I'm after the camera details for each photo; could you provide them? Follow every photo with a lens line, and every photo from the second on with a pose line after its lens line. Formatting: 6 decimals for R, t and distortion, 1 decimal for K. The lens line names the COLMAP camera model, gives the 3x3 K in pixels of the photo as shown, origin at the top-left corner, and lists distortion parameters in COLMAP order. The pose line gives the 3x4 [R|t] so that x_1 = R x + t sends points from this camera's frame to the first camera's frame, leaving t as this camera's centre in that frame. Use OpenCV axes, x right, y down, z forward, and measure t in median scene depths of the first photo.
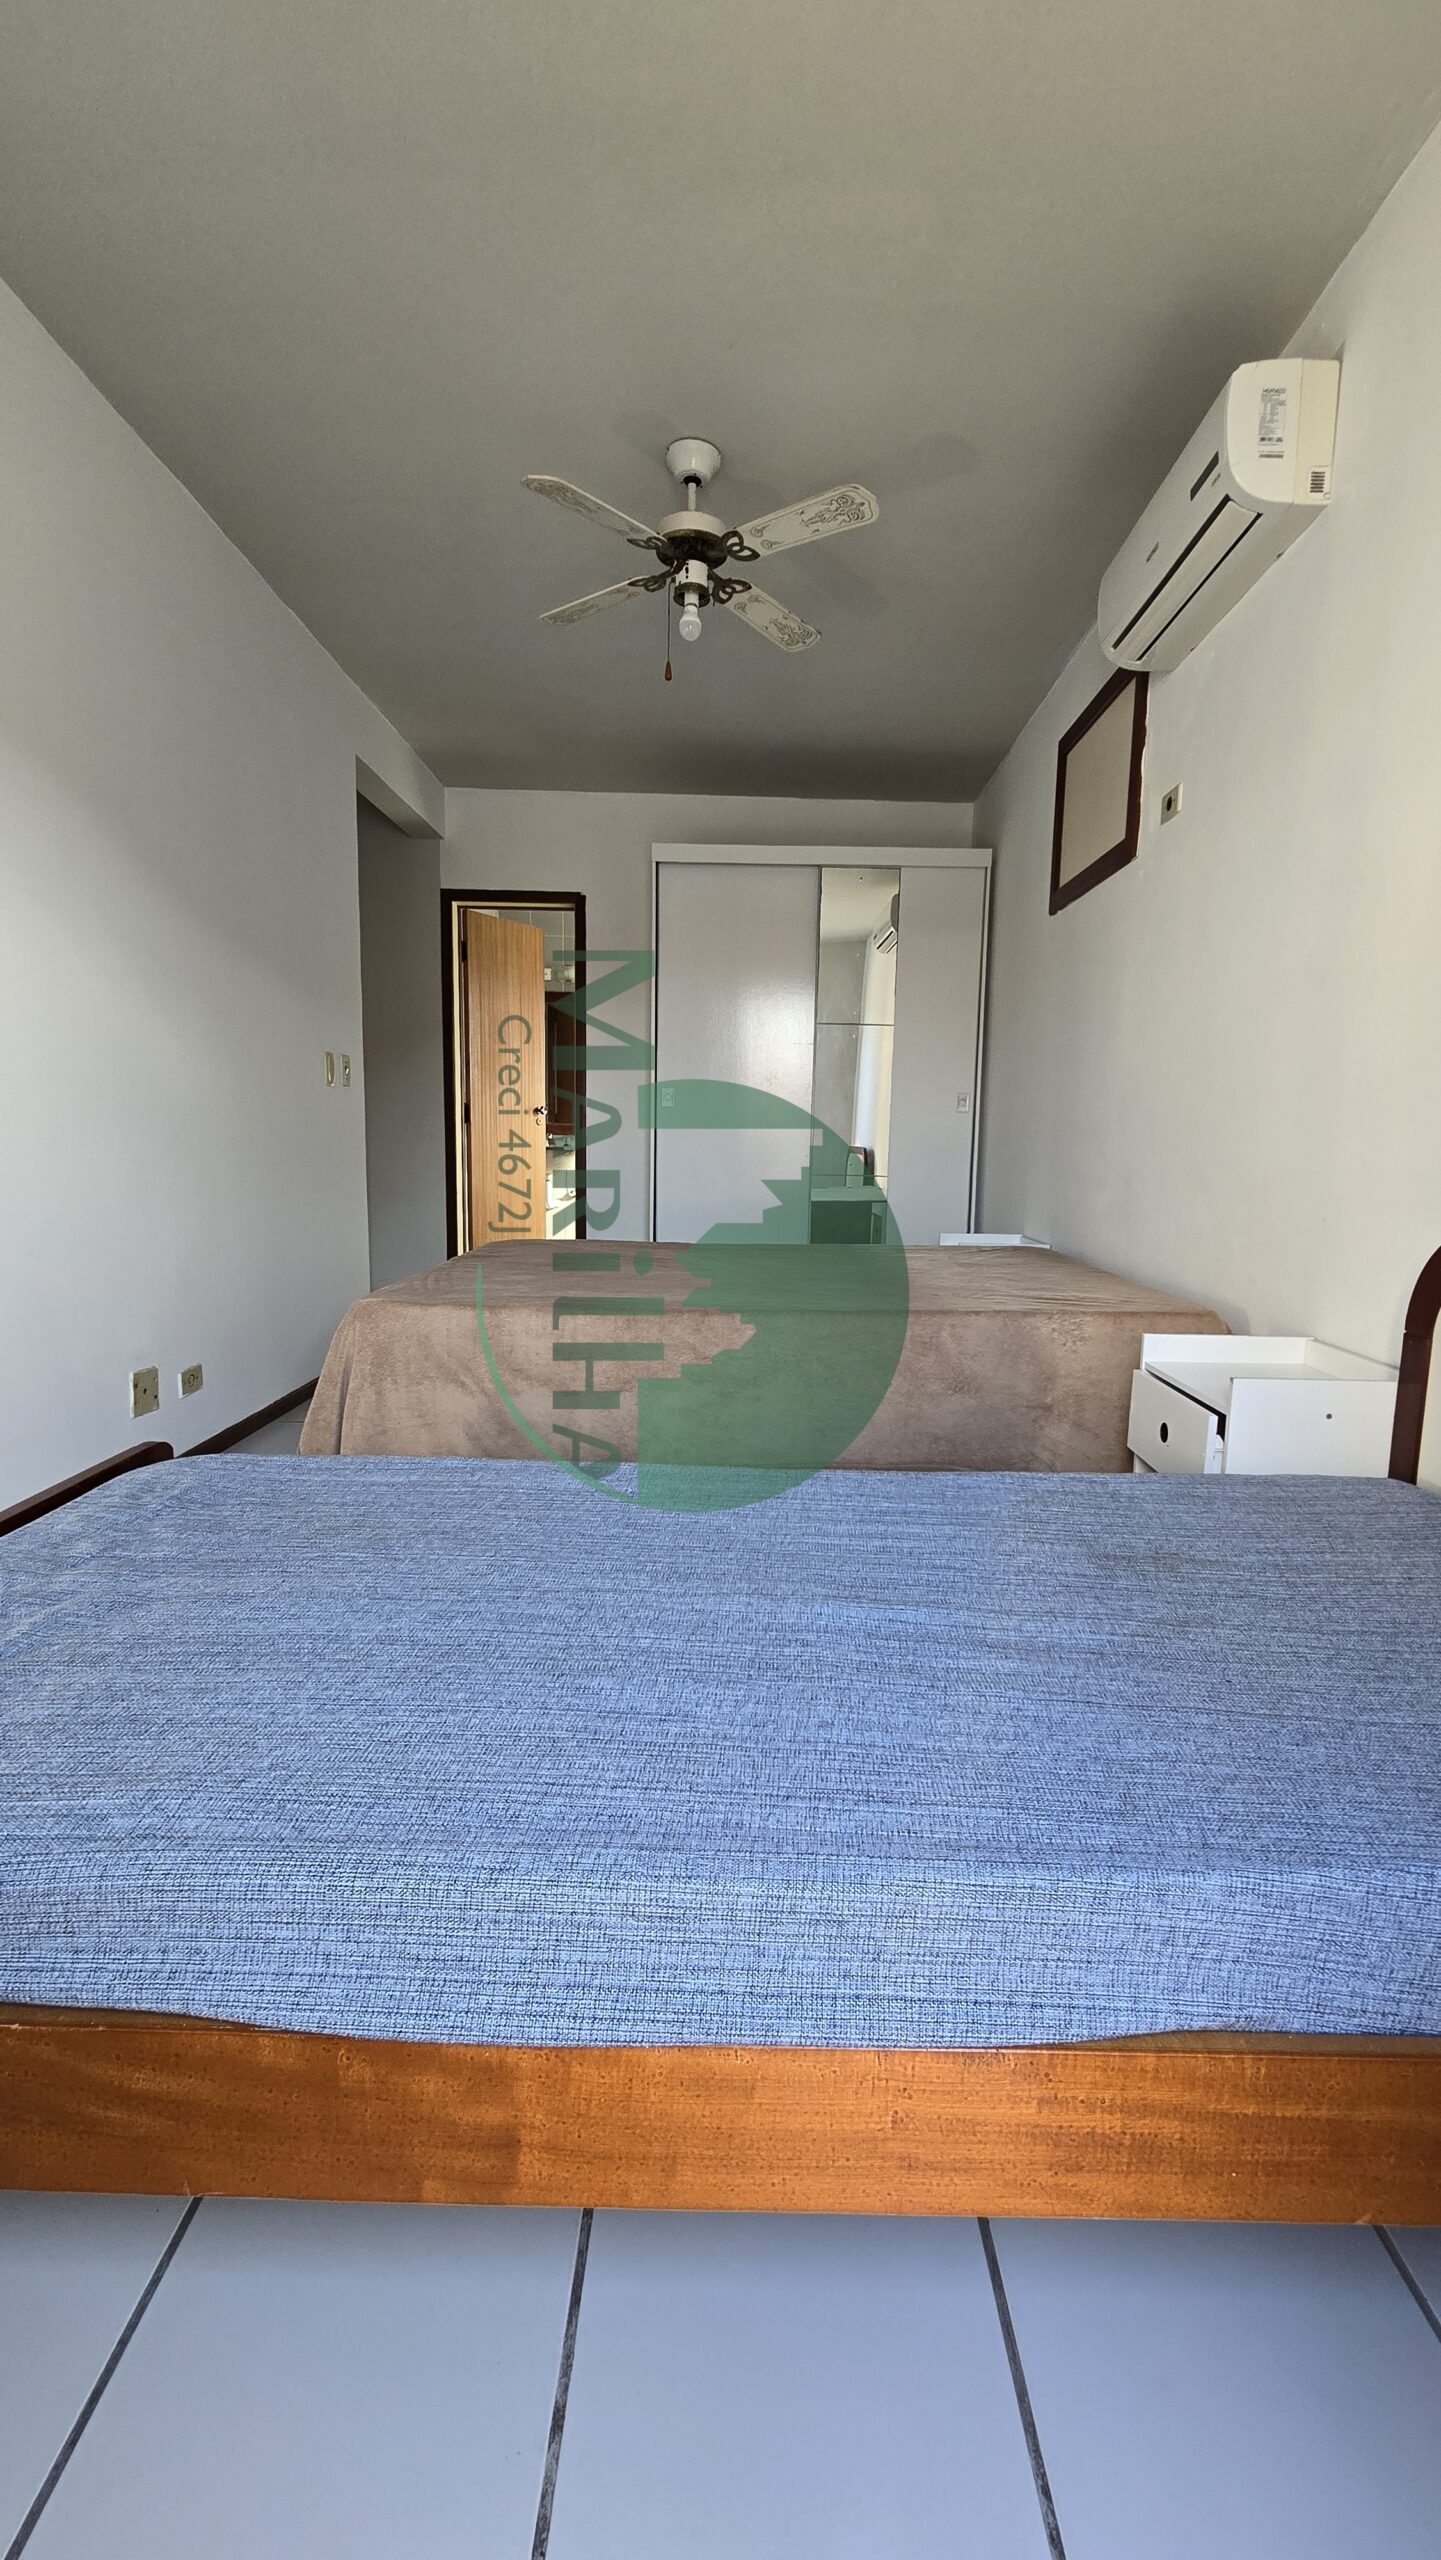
lens RADIAL K [[1050.1, 0, 726.0], [0, 1050.1, 1280.8], [0, 0, 1]] dist [-0.000494, -0.000063]
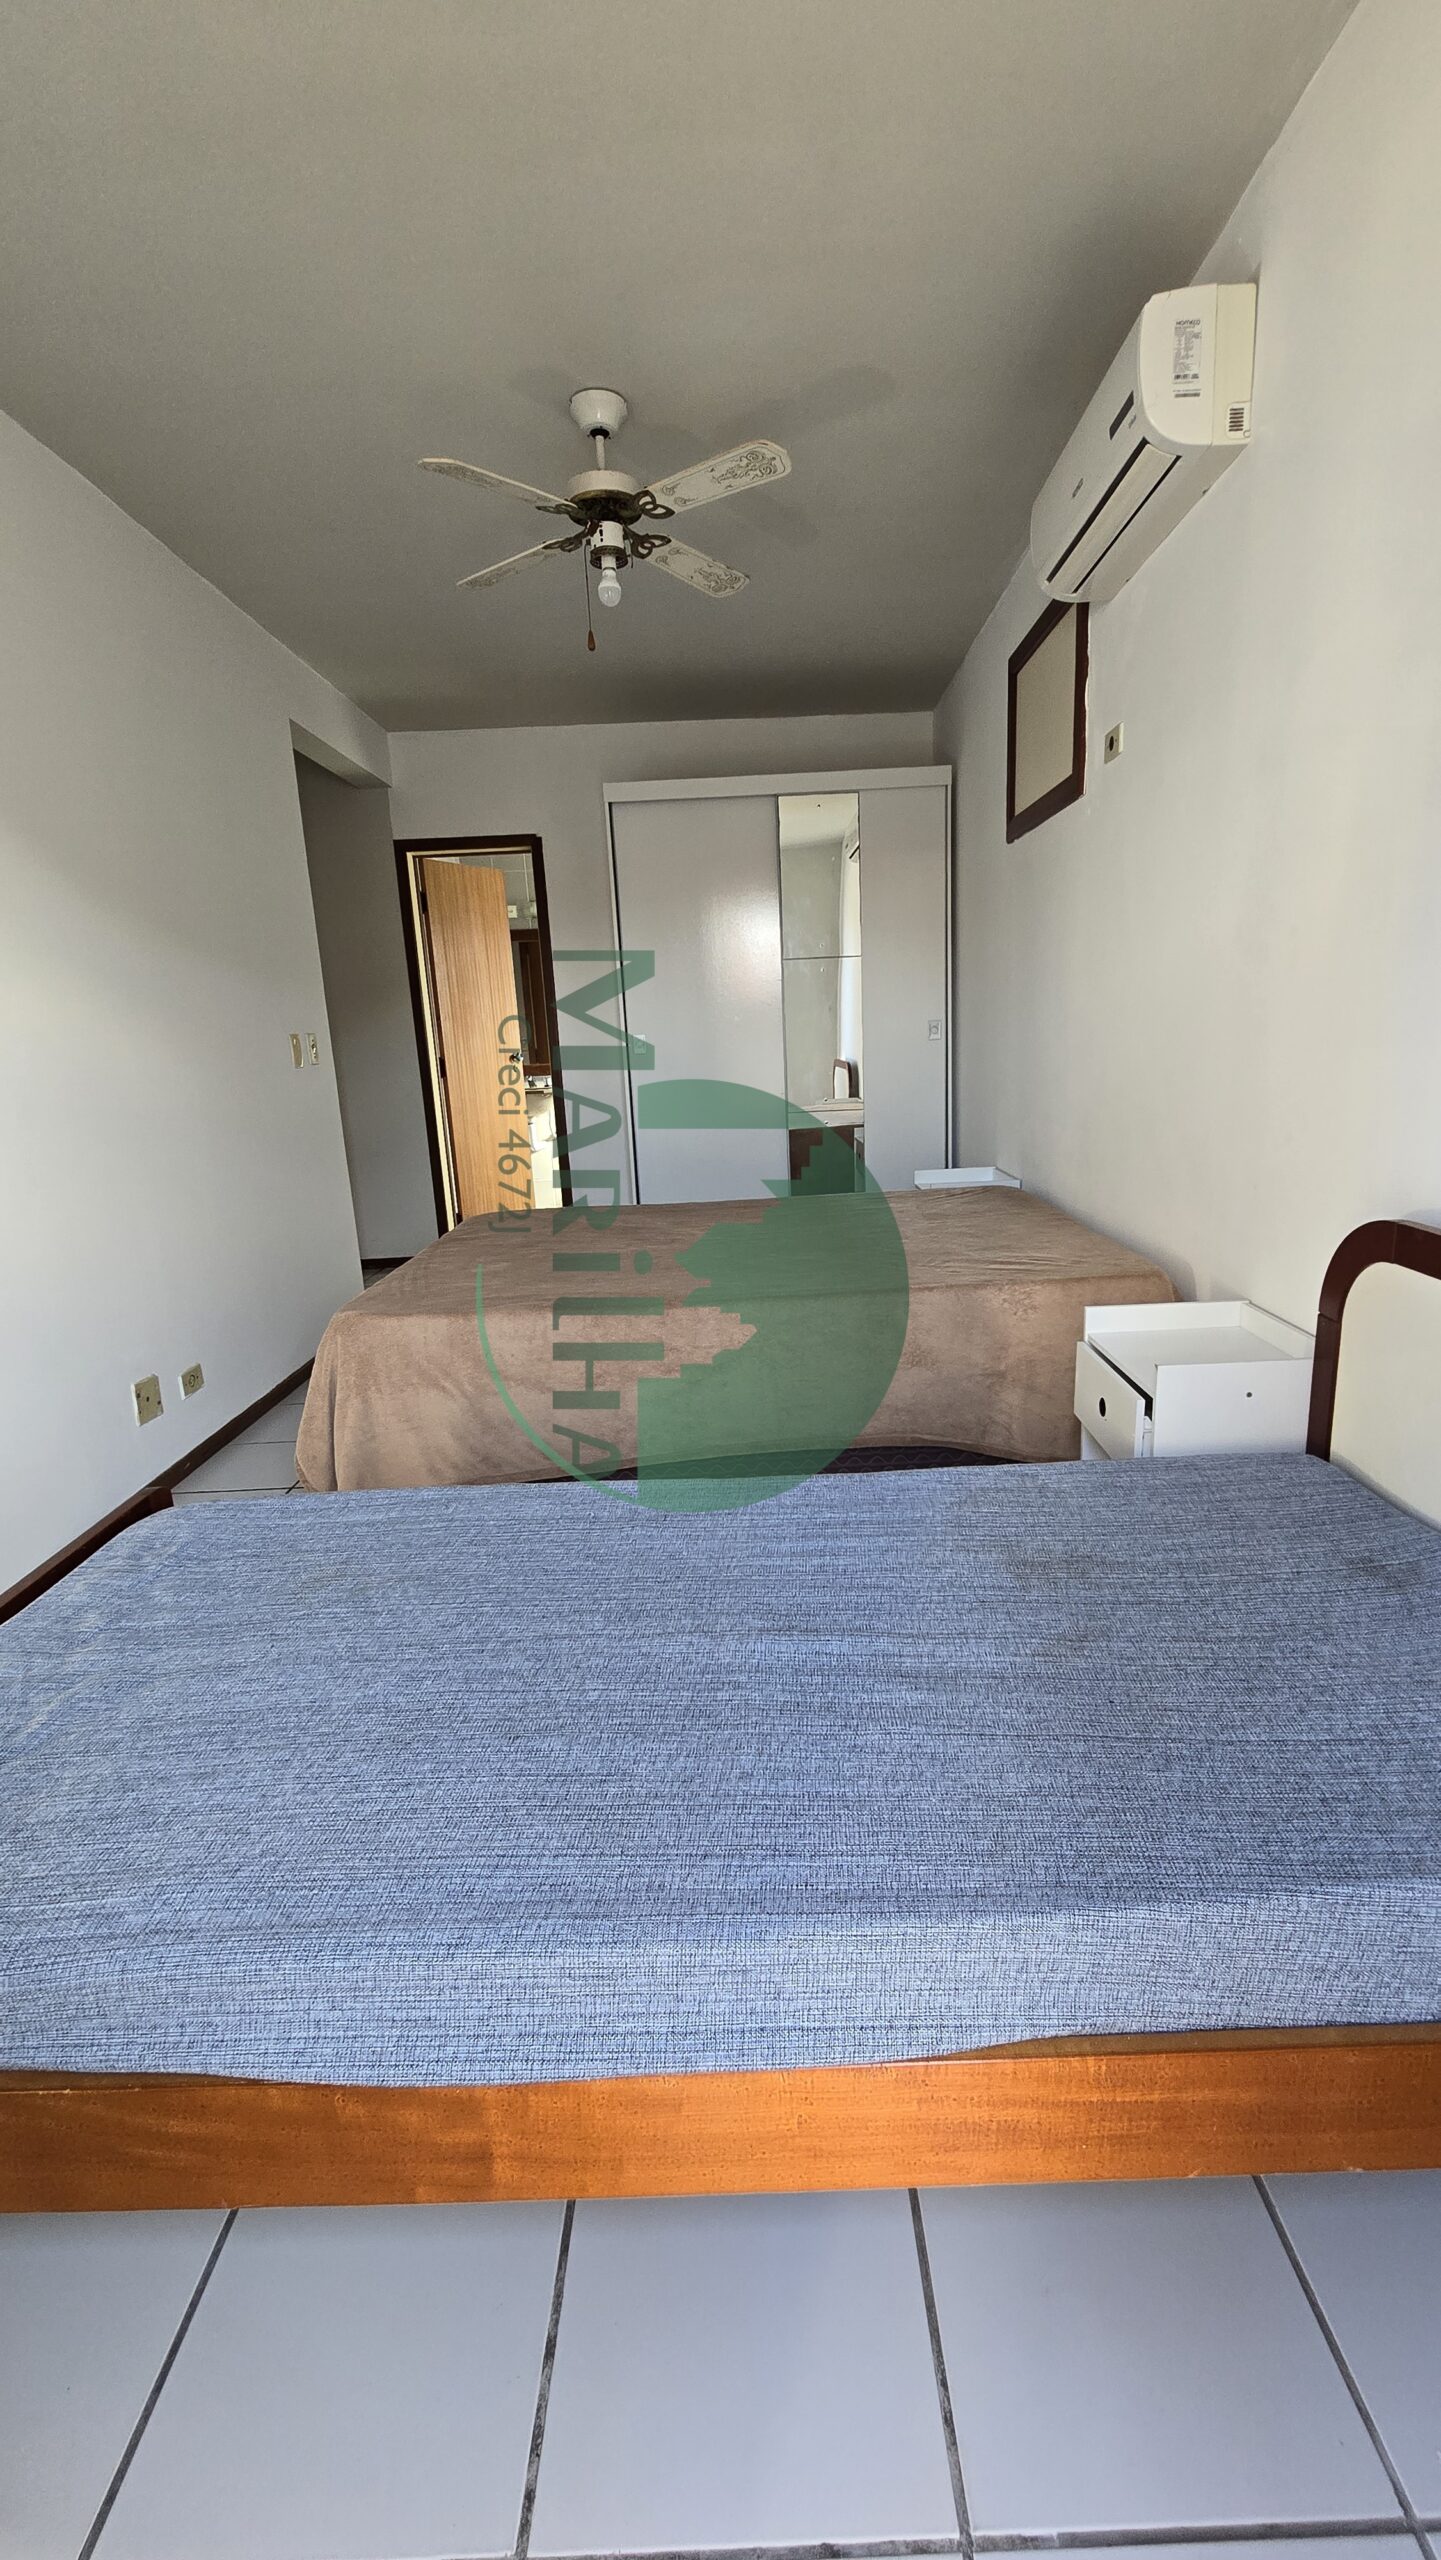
lens RADIAL K [[1050.1, 0, 724.5], [0, 1050.1, 1284.0], [0, 0, 1]] dist [-0.000494, -0.000063]
pose [[0.997772, -0.065704, -0.011561, 0.066085], [0.066523, 0.992964, 0.097961, -0.121490], [0.005043, -0.098512, 0.995123, -0.045456]]
